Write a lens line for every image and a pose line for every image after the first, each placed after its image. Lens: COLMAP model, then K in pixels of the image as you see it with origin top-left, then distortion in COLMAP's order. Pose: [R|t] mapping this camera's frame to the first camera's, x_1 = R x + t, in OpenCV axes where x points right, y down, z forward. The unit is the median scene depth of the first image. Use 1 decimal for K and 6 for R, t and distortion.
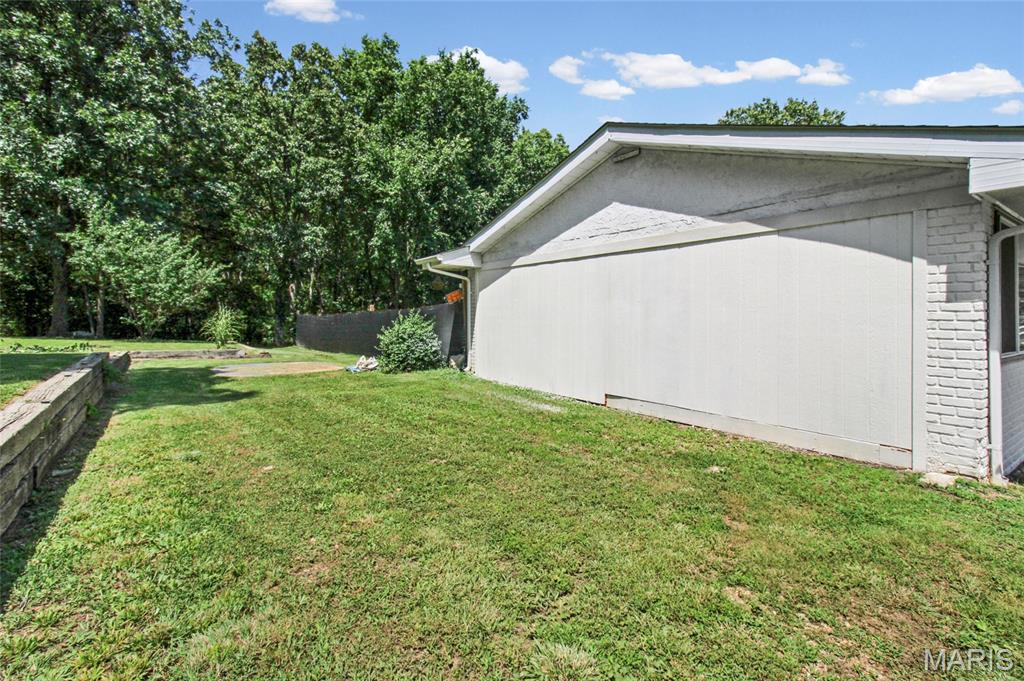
lens RADIAL K [[488.8, 0, 514.1], [0, 488.8, 315.2], [0, 0, 1]] dist [0.003514, 0.001765]
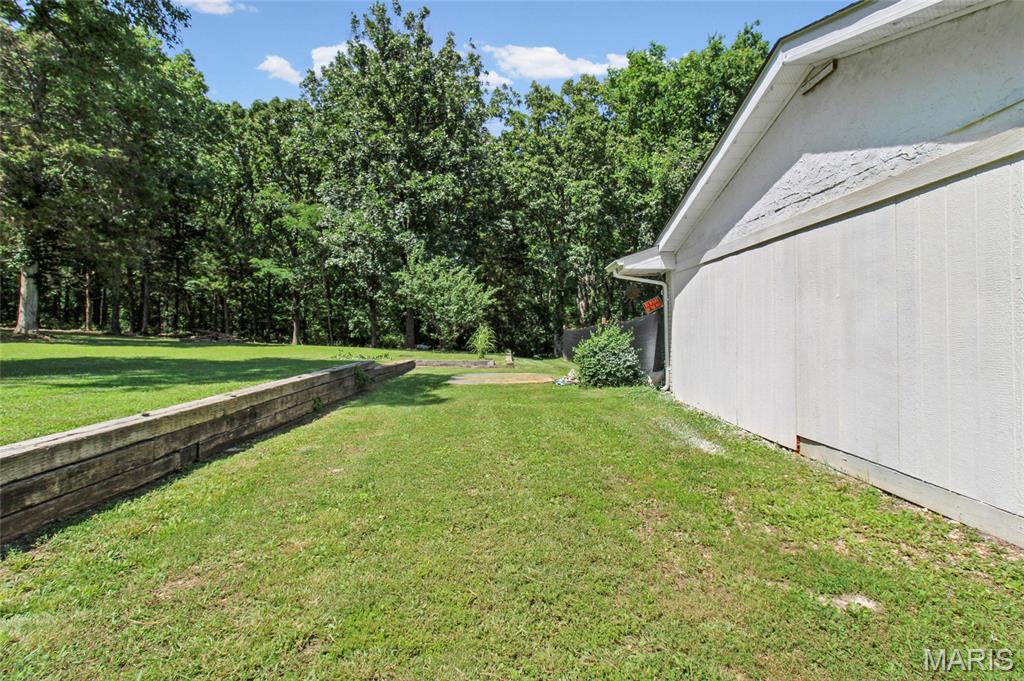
lens RADIAL K [[476.2, 0, 515.1], [0, 476.2, 331.1], [0, 0, 1]] dist [0.004129, 0.000426]
pose [[0.807463, -0.016096, -0.589699, 0.123738], [0.018910, 0.999820, -0.001396, 0.003615], [0.589615, -0.010024, 0.807622, 0.105891]]
